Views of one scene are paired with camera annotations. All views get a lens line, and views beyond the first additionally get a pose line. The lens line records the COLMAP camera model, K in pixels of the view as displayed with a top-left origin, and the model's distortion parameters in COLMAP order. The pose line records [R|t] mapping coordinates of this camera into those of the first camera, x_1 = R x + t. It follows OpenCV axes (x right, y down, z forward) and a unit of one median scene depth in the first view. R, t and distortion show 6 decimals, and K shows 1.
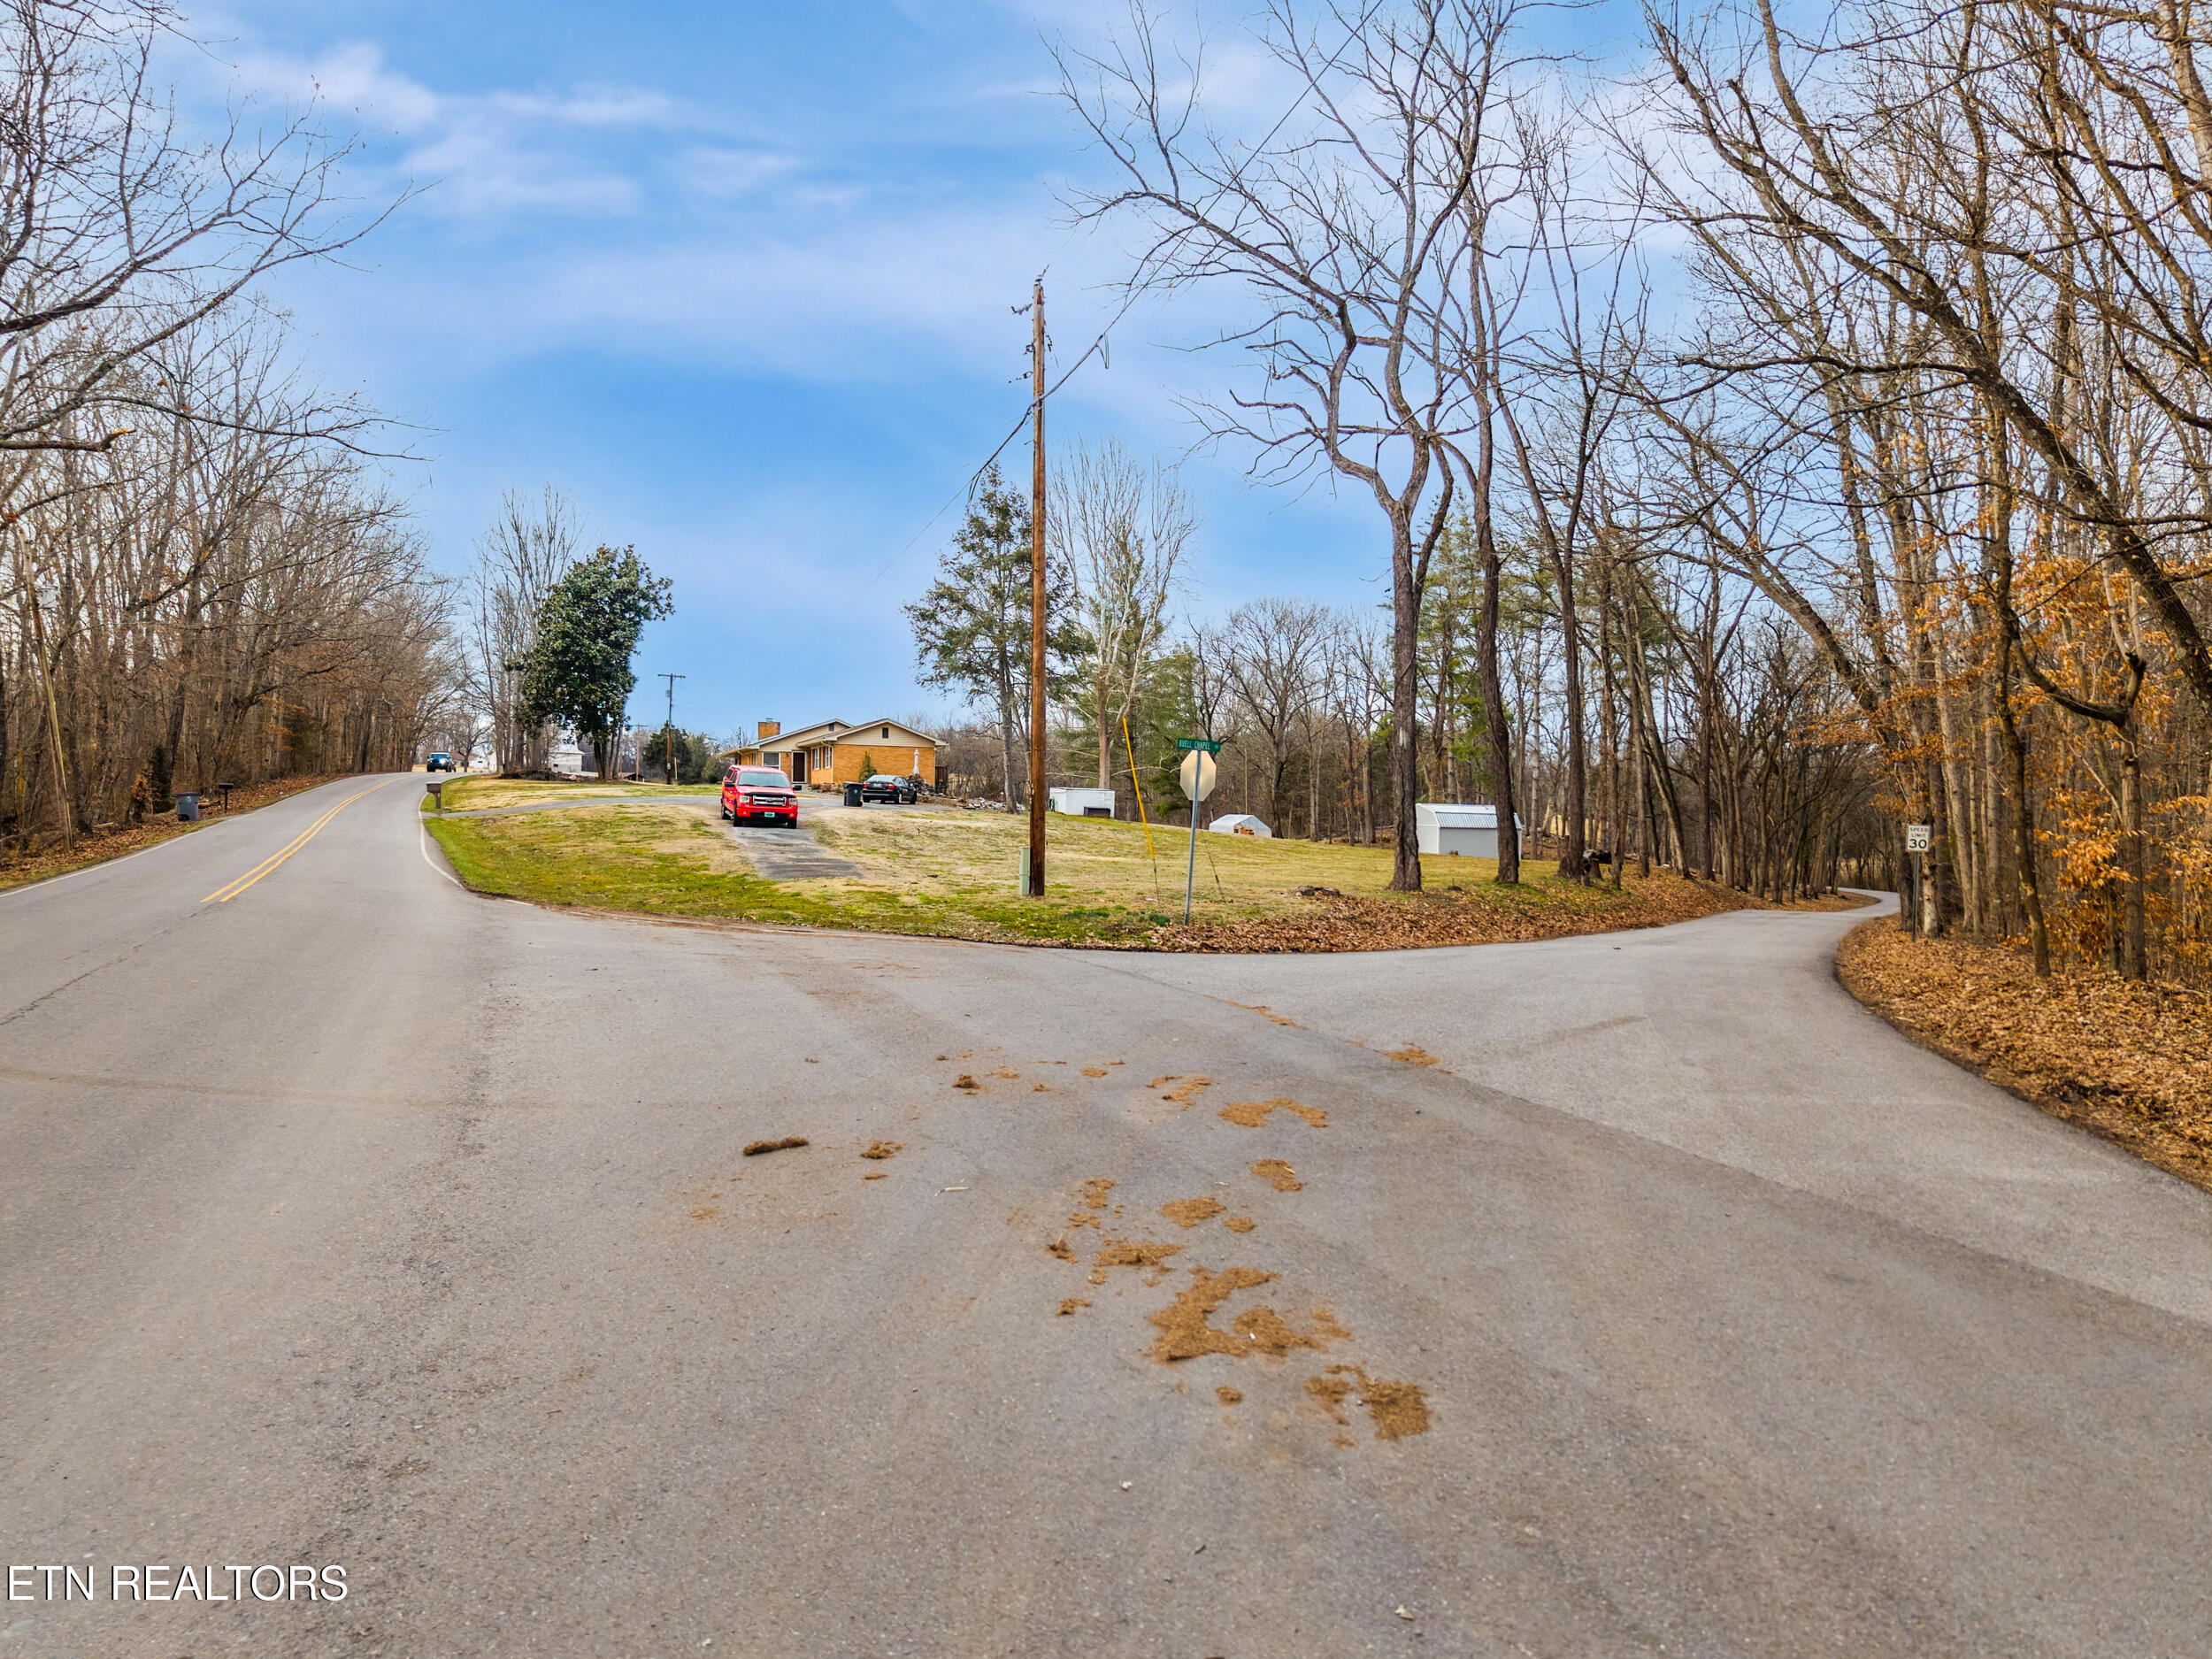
lens RADIAL K [[1648.4, 0, 1106.0], [0, 1648.4, 829.5], [0, 0, 1]] dist [0.022857, -0.016642]
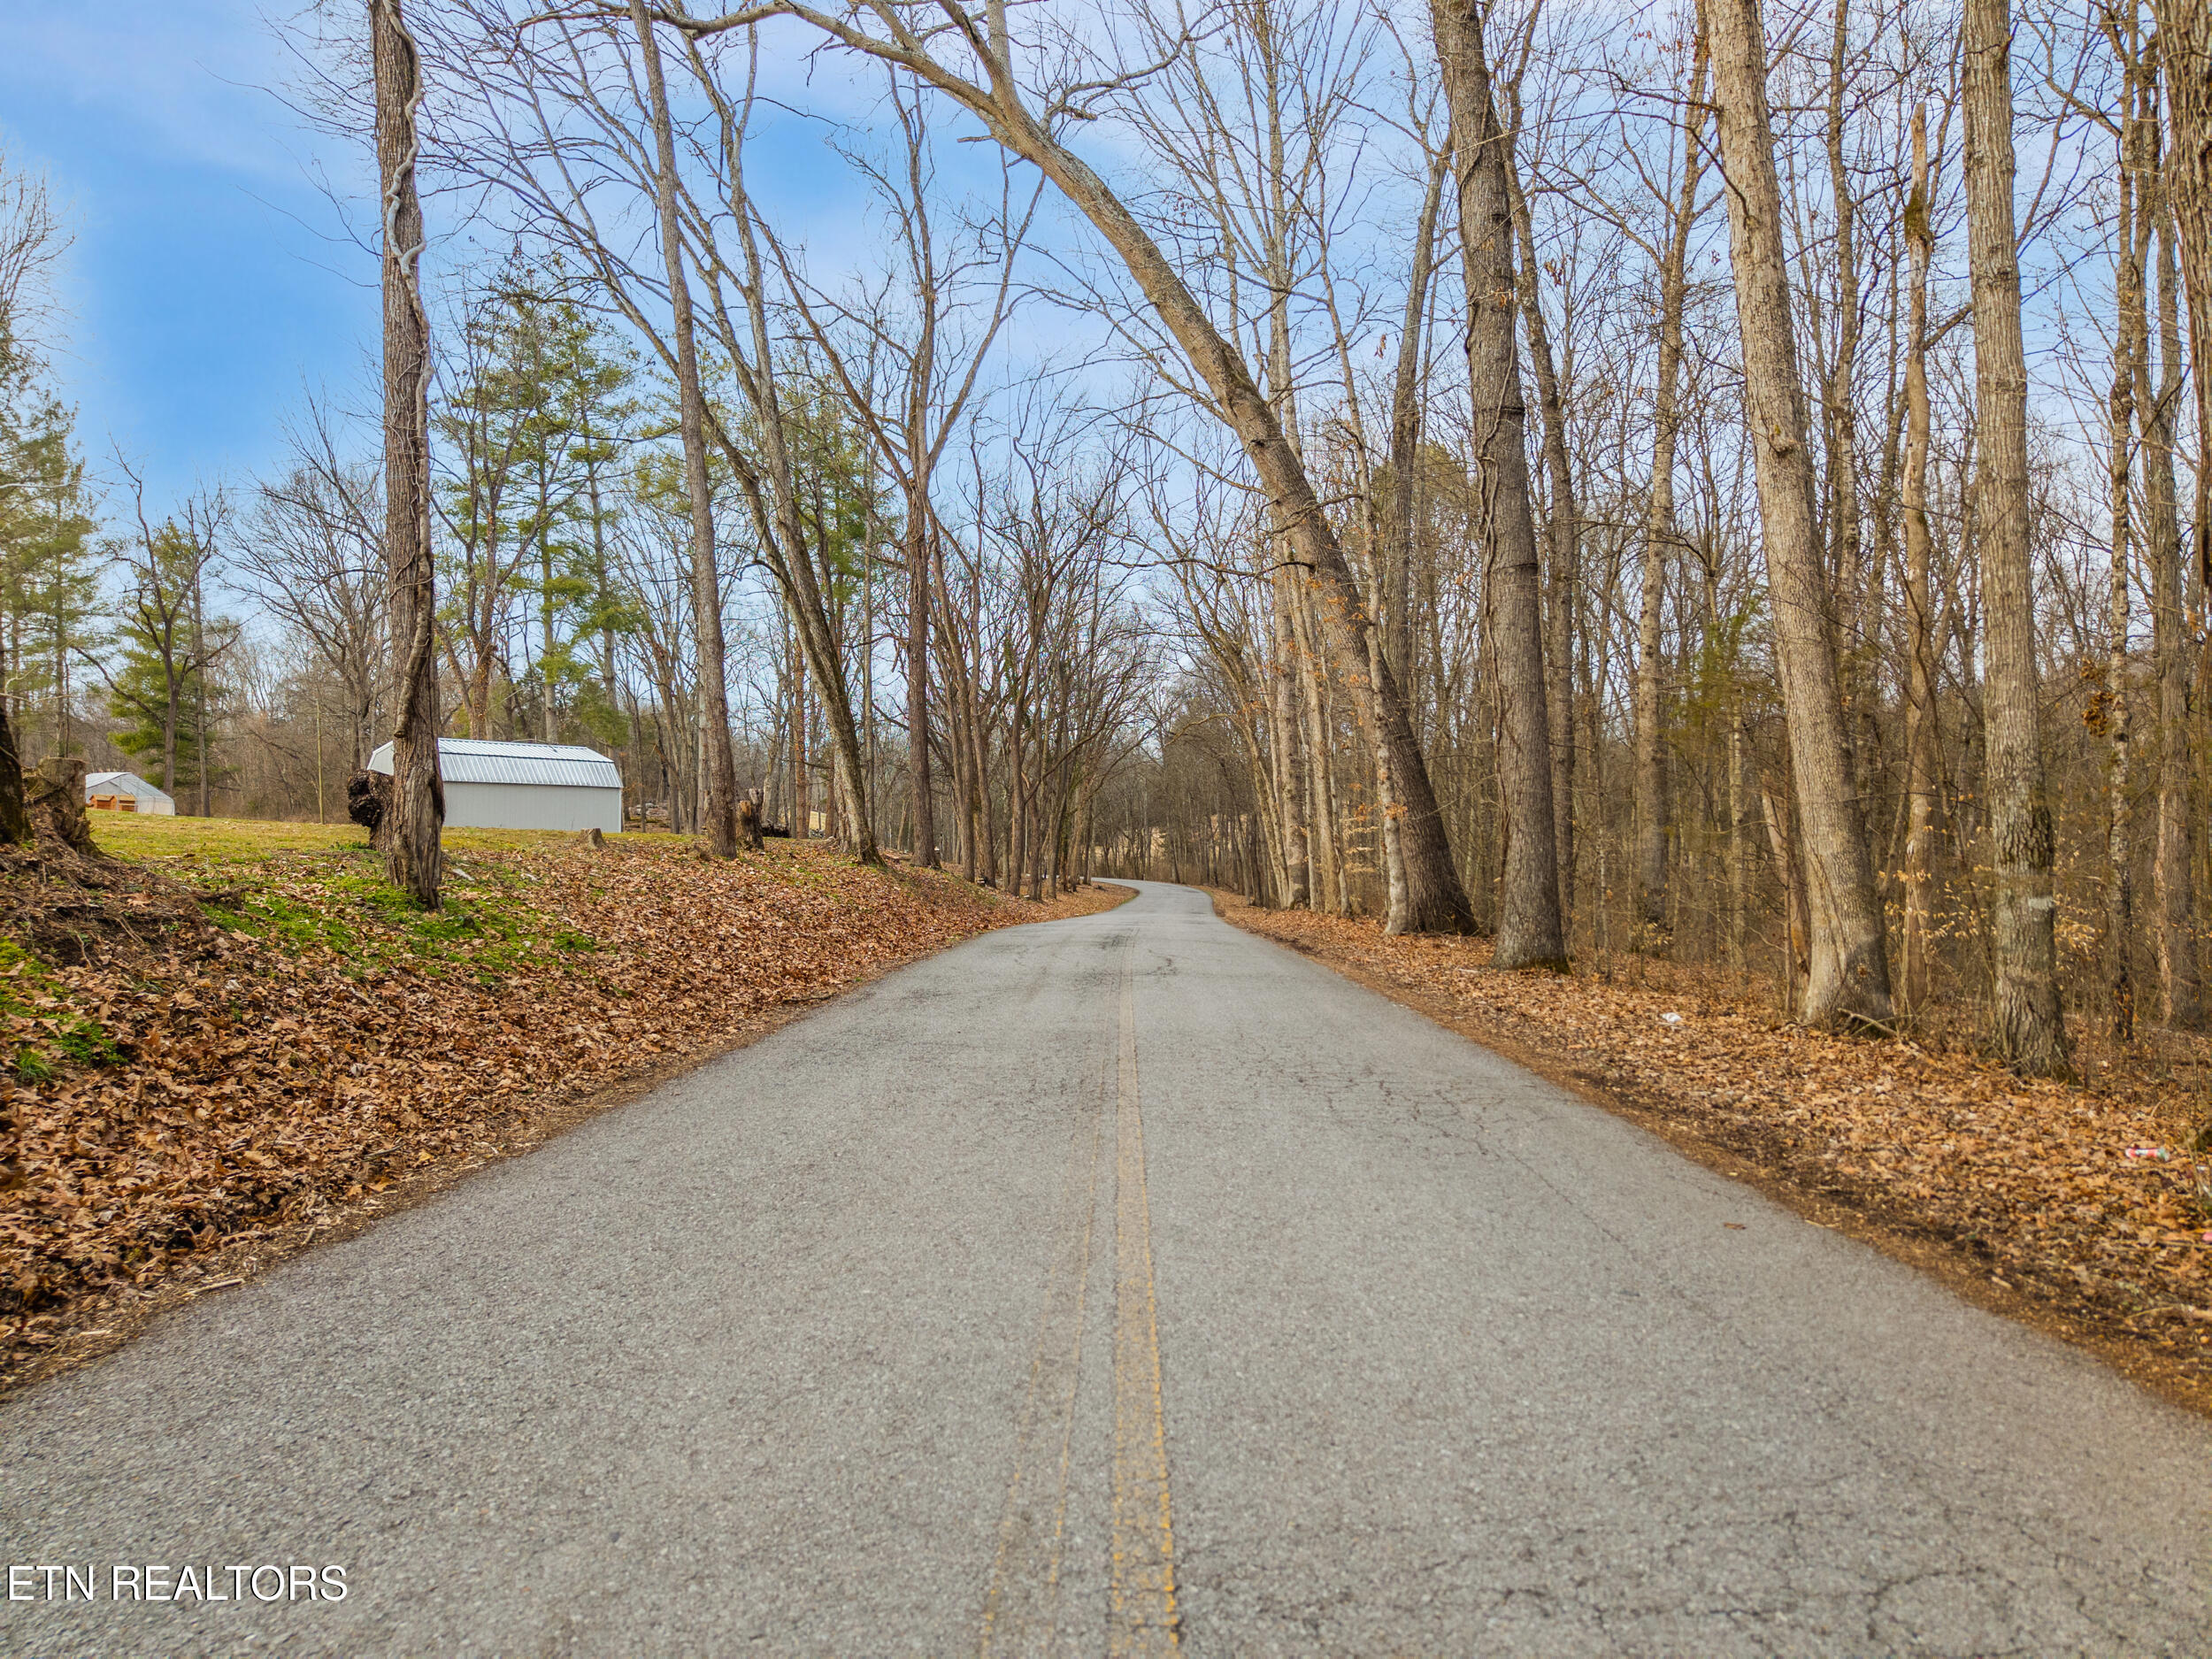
lens RADIAL K [[1648.4, 0, 1106.0], [0, 1648.4, 829.5], [0, 0, 1]] dist [0.022857, -0.016642]
pose [[0.905284, -0.019293, 0.424369, 0.168447], [0.019926, 0.999797, 0.002948, 0.015621], [-0.424339, 0.005787, 0.905485, 0.435198]]
